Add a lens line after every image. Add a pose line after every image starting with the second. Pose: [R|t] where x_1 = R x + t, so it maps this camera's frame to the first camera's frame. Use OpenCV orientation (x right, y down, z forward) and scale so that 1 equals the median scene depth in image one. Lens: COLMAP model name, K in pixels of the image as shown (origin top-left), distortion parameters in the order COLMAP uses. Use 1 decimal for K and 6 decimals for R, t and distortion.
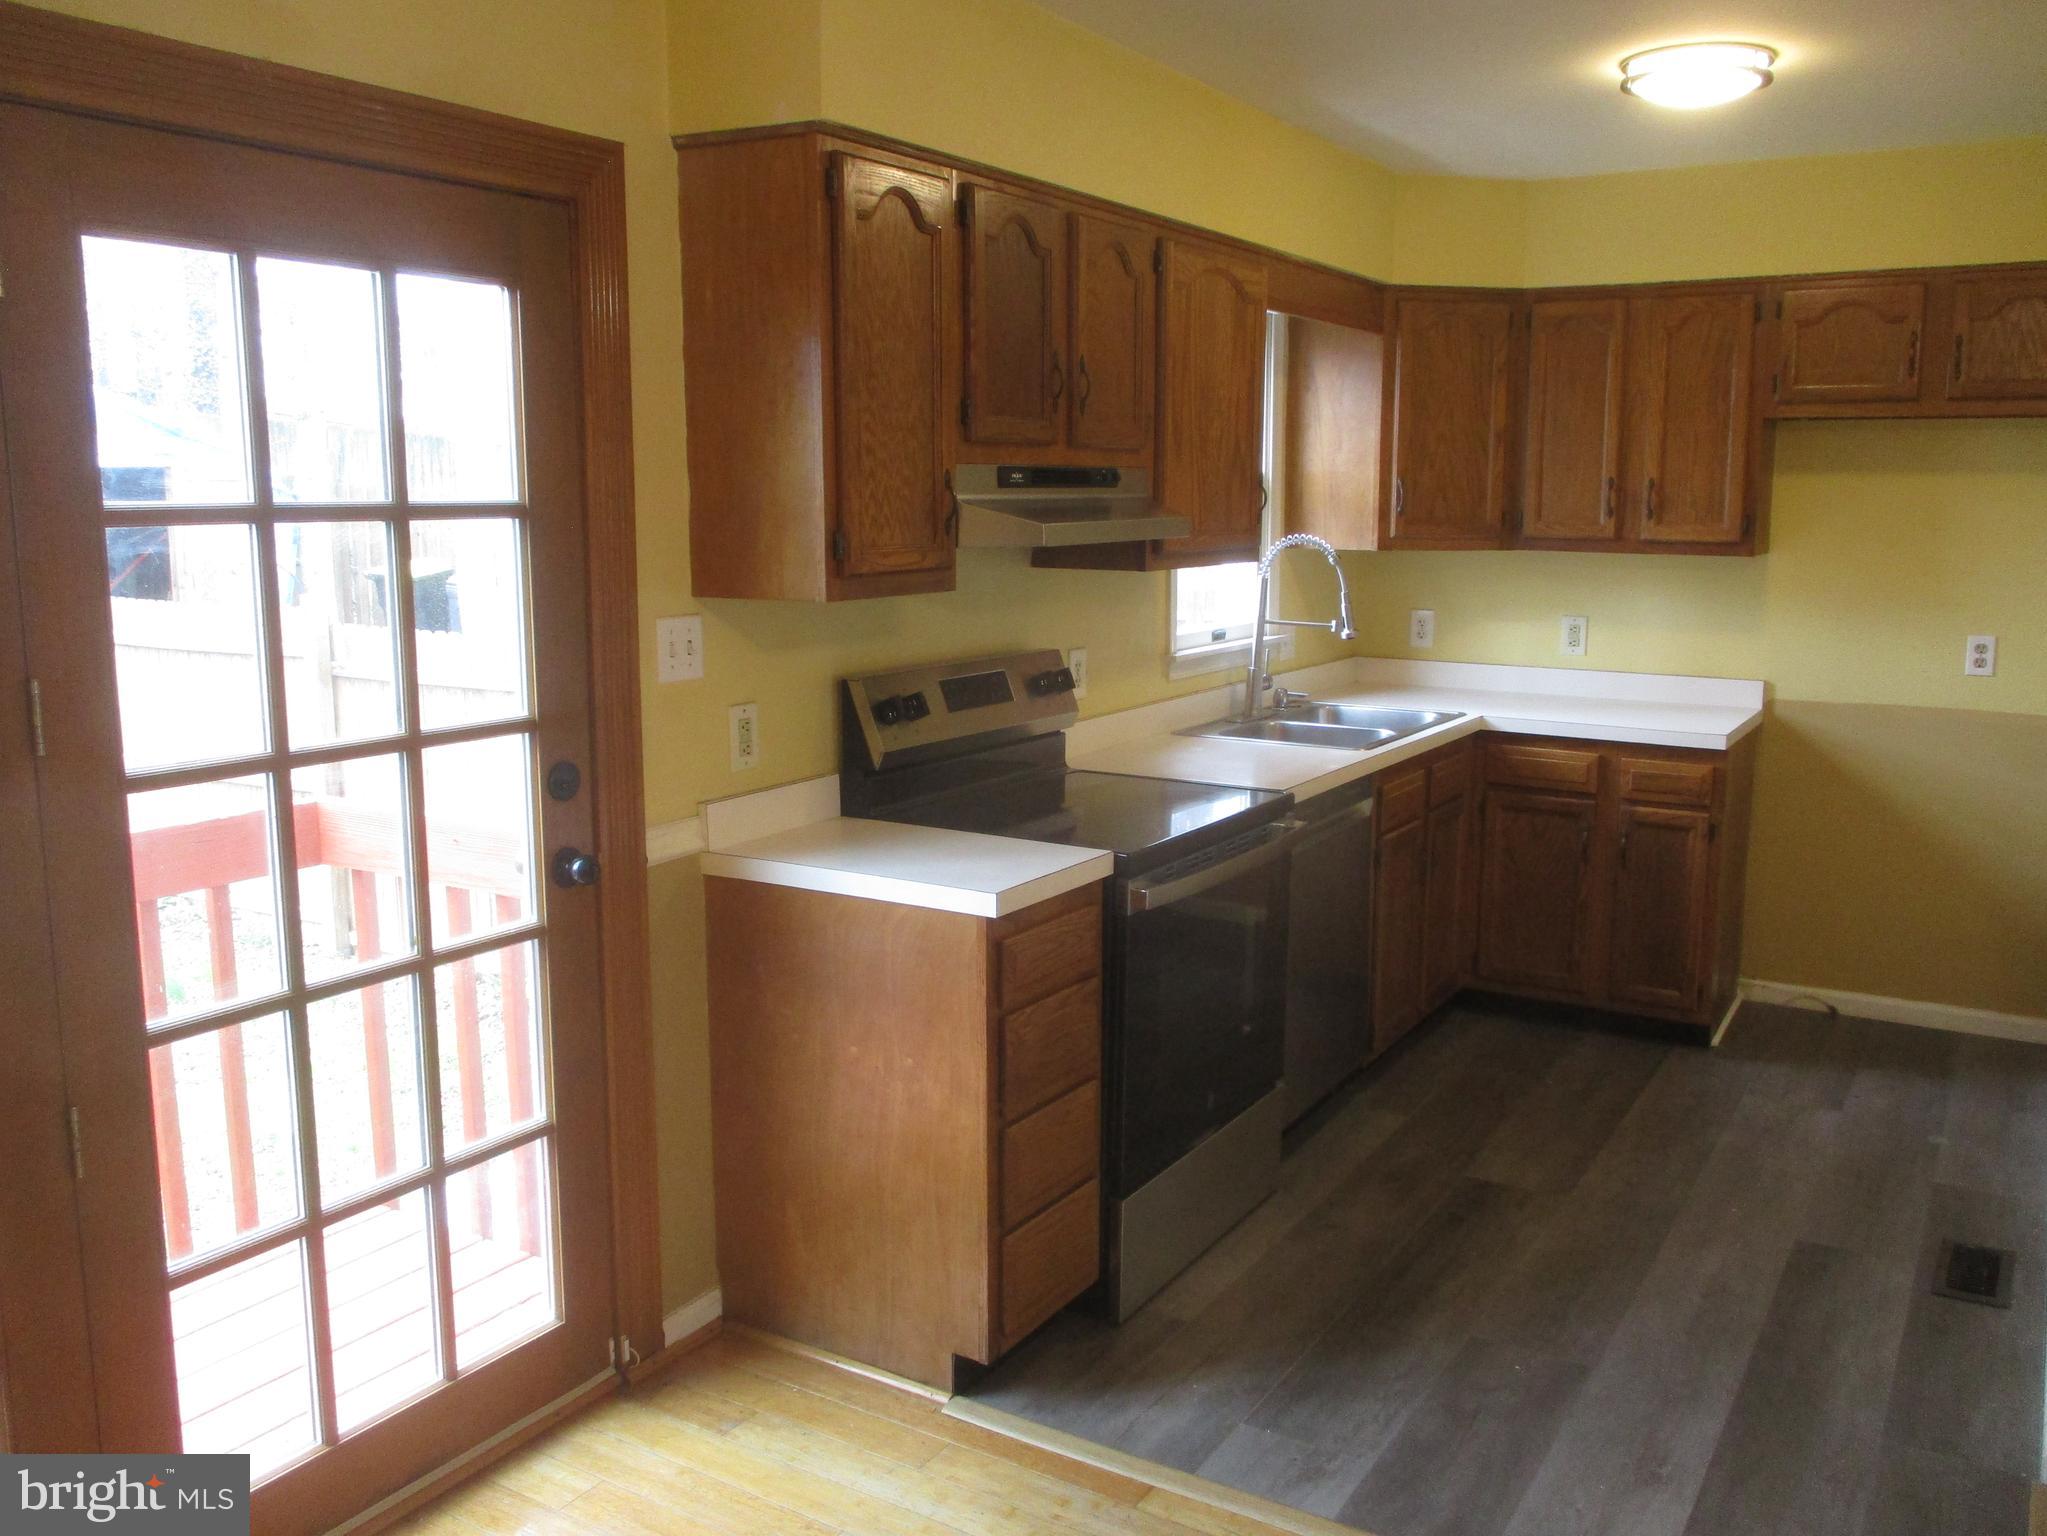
lens RADIAL K [[1672.8, 0, 1027.5], [0, 1672.8, 755.5], [0, 0, 1]] dist [-0.043696, 0.014883]
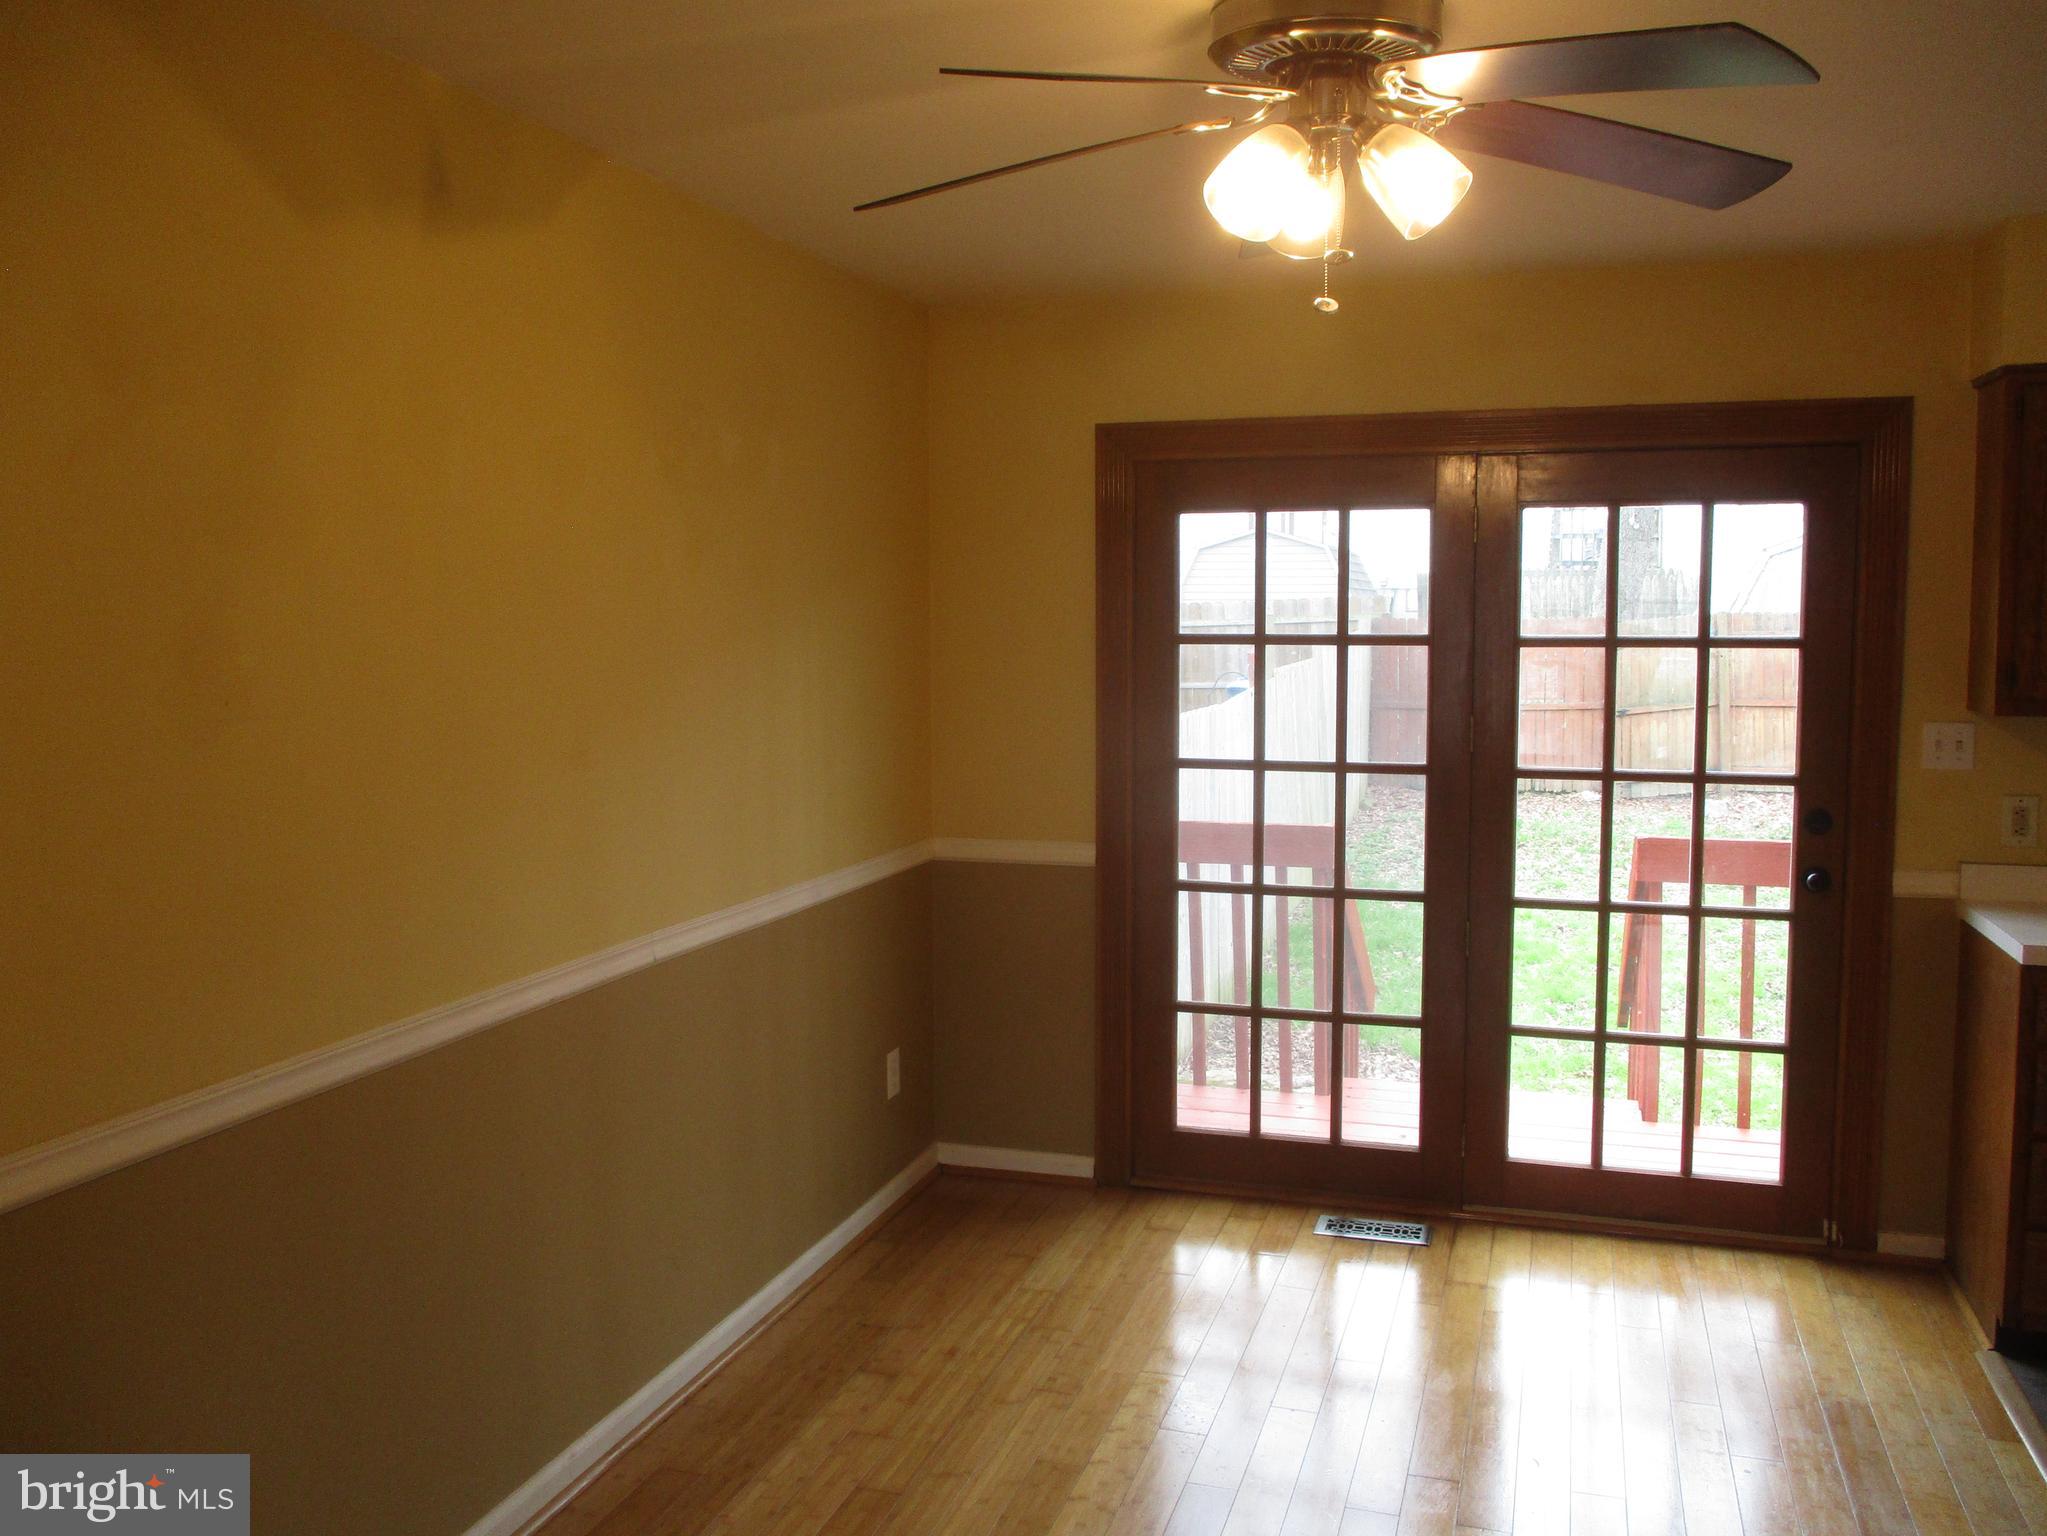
lens RADIAL K [[1672.8, 0, 1028.7], [0, 1672.8, 775.3], [0, 0, 1]] dist [-0.043696, 0.014883]
pose [[0.233361, 0.088516, -0.968353, 0.576759], [-0.149065, 0.987334, 0.054328, -0.000687], [0.960897, 0.131669, 0.243600, -0.033972]]
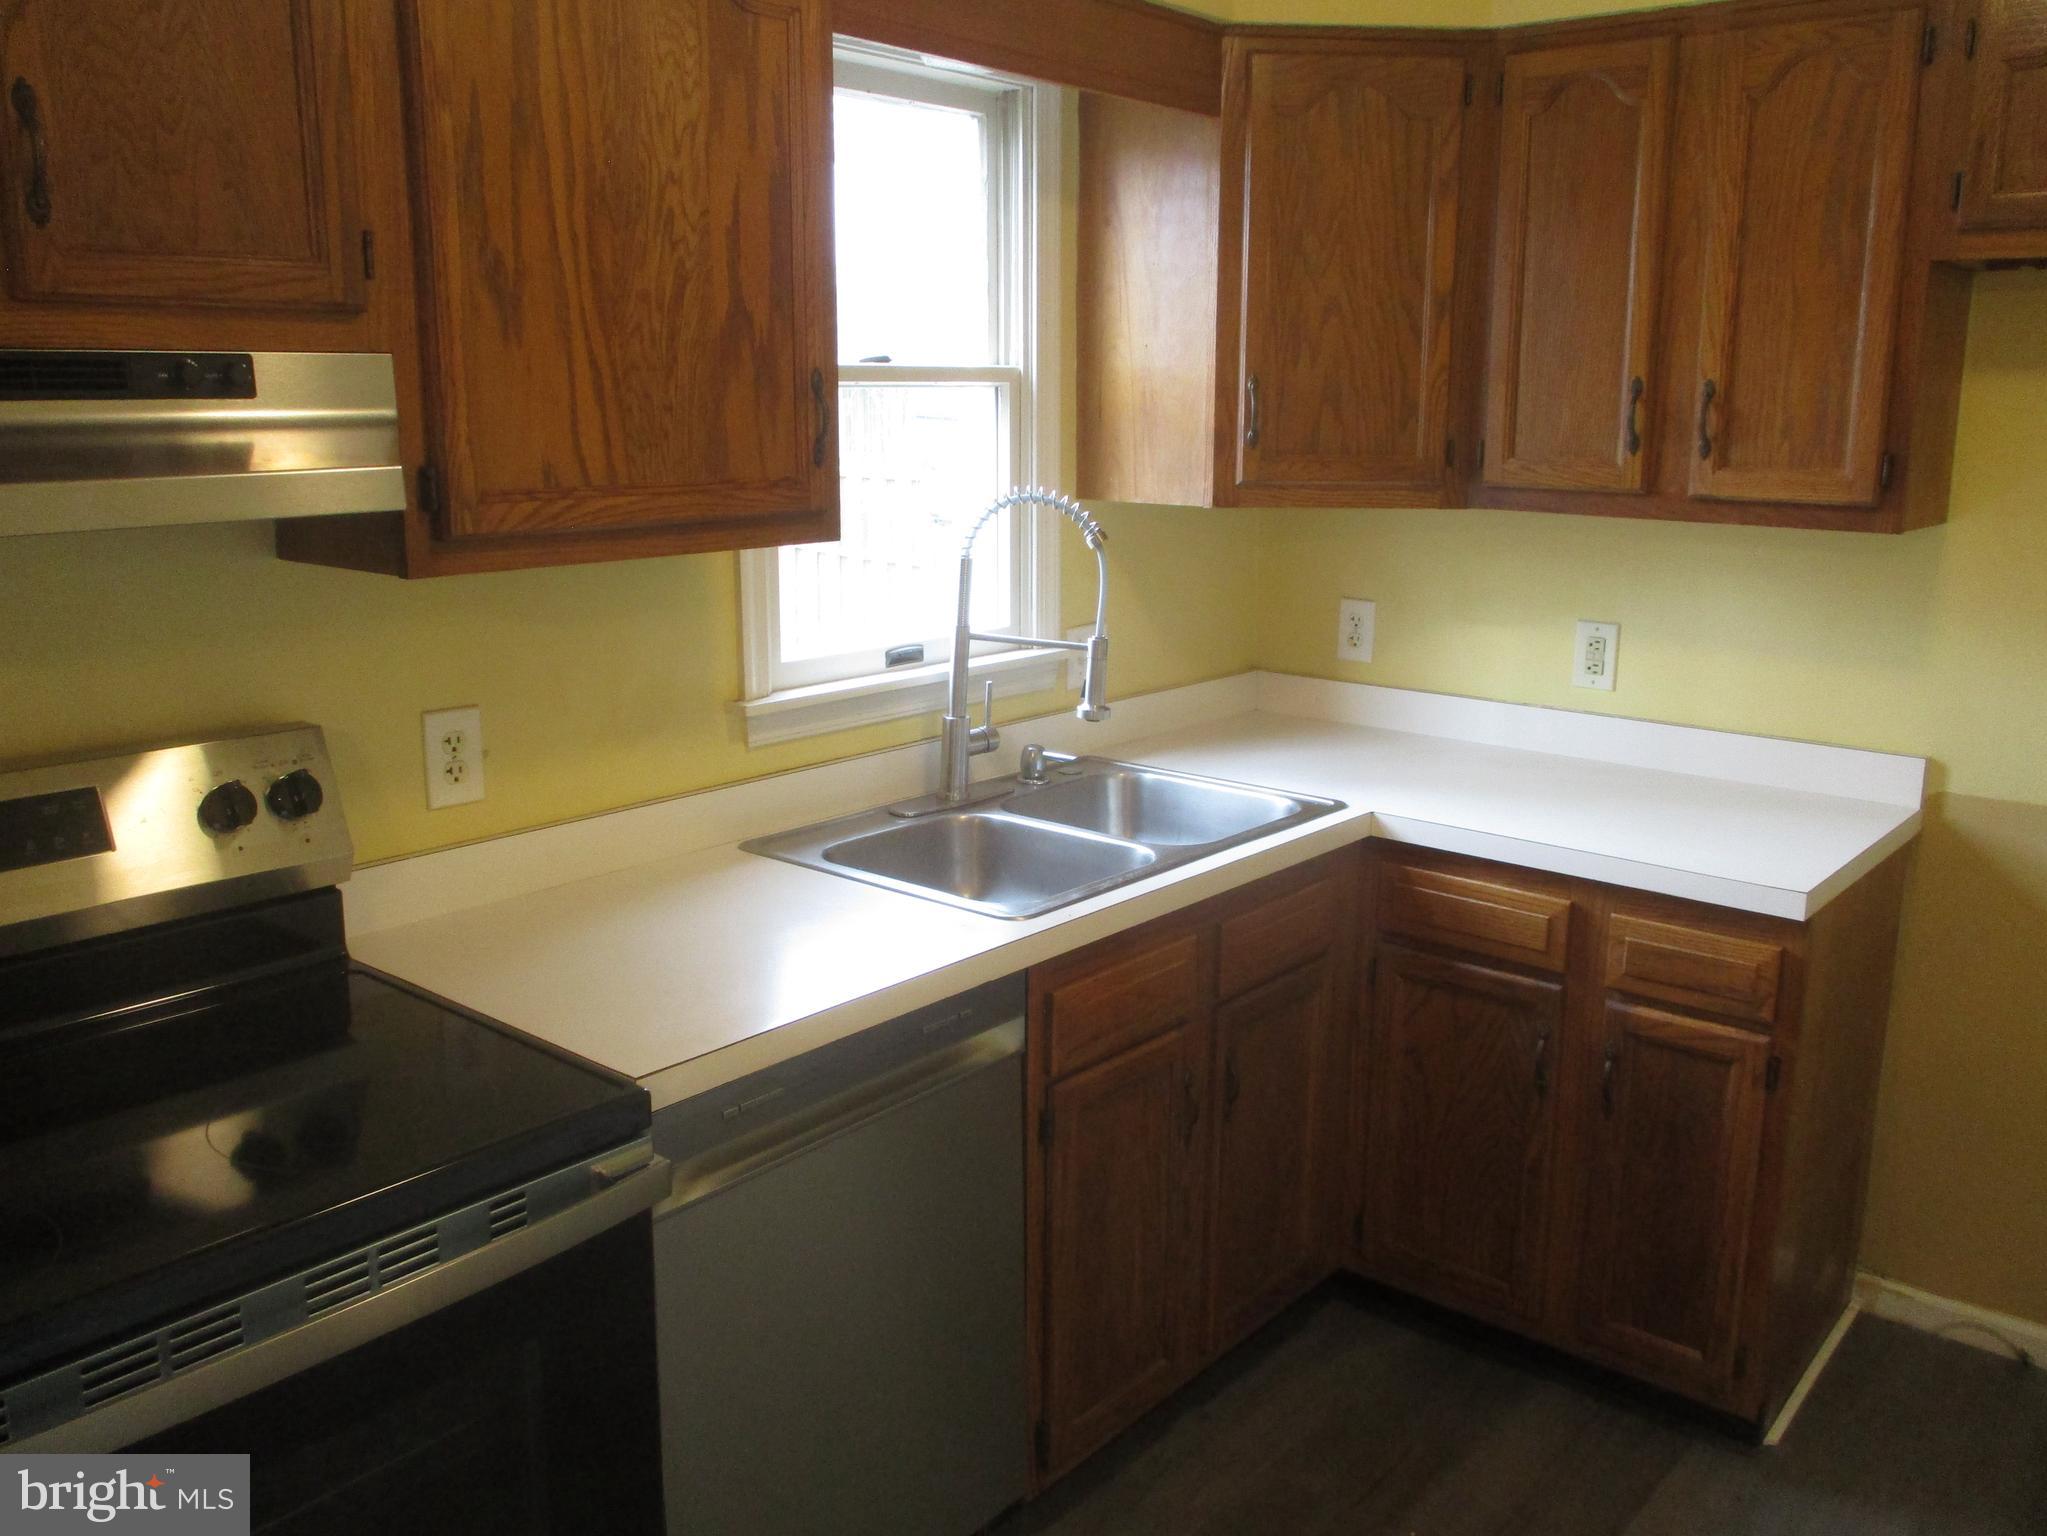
lens RADIAL K [[1672.8, 0, 1027.8], [0, 1672.8, 755.1], [0, 0, 1]] dist [-0.043696, 0.014883]
pose [[0.988257, 0.034731, -0.148800, 0.246534], [-0.026715, 0.998099, 0.055534, -0.071921], [0.150446, -0.050907, 0.987307, 0.444568]]
